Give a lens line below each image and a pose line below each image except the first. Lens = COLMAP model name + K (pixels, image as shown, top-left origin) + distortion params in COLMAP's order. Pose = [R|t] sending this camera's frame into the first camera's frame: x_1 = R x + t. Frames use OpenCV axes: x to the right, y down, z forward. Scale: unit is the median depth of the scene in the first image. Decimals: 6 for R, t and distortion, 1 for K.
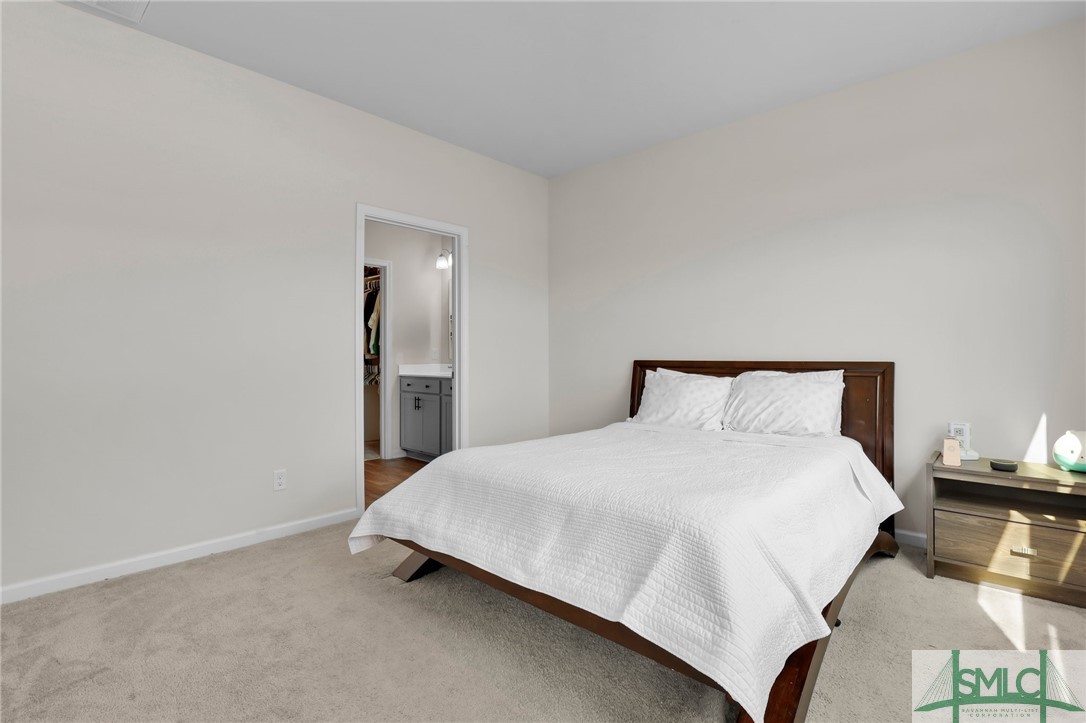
lens RADIAL K [[507.1, 0, 547.4], [0, 507.1, 354.7], [0, 0, 1]] dist [-0.019380, 0.000311]
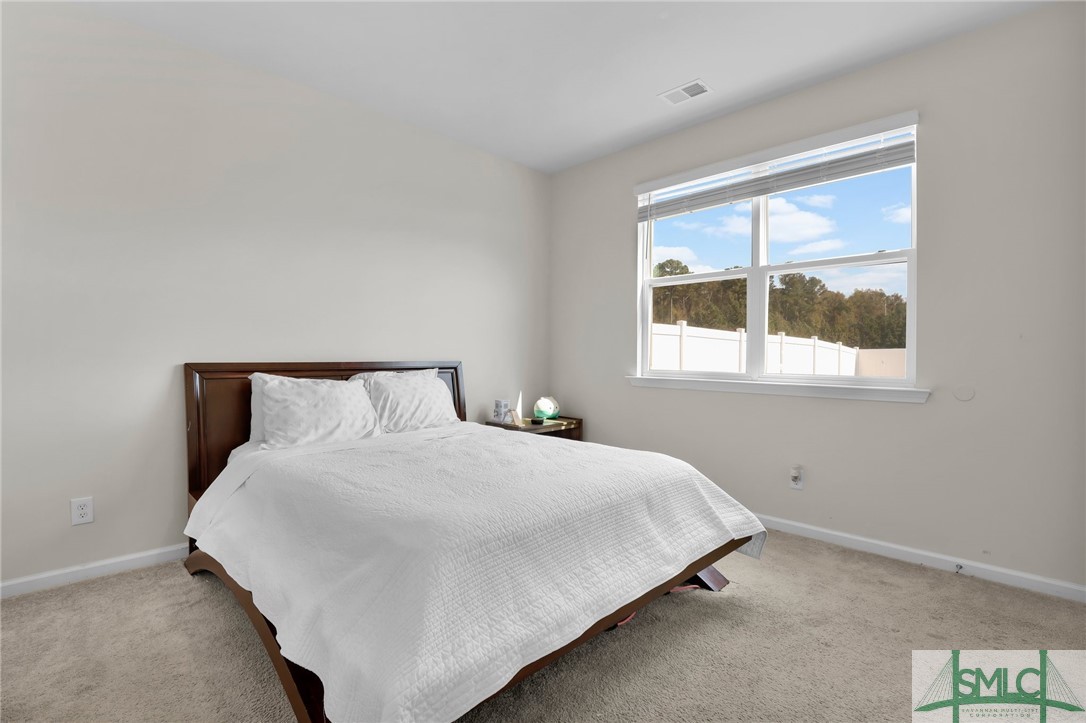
lens RADIAL K [[507.1, 0, 547.4], [0, 507.1, 354.7], [0, 0, 1]] dist [-0.019380, 0.000311]
pose [[0.038592, 0.000610, 0.999255, -0.638995], [-0.008089, 0.999967, -0.000298, -0.004355], [-0.999222, -0.008072, 0.038596, 0.697018]]
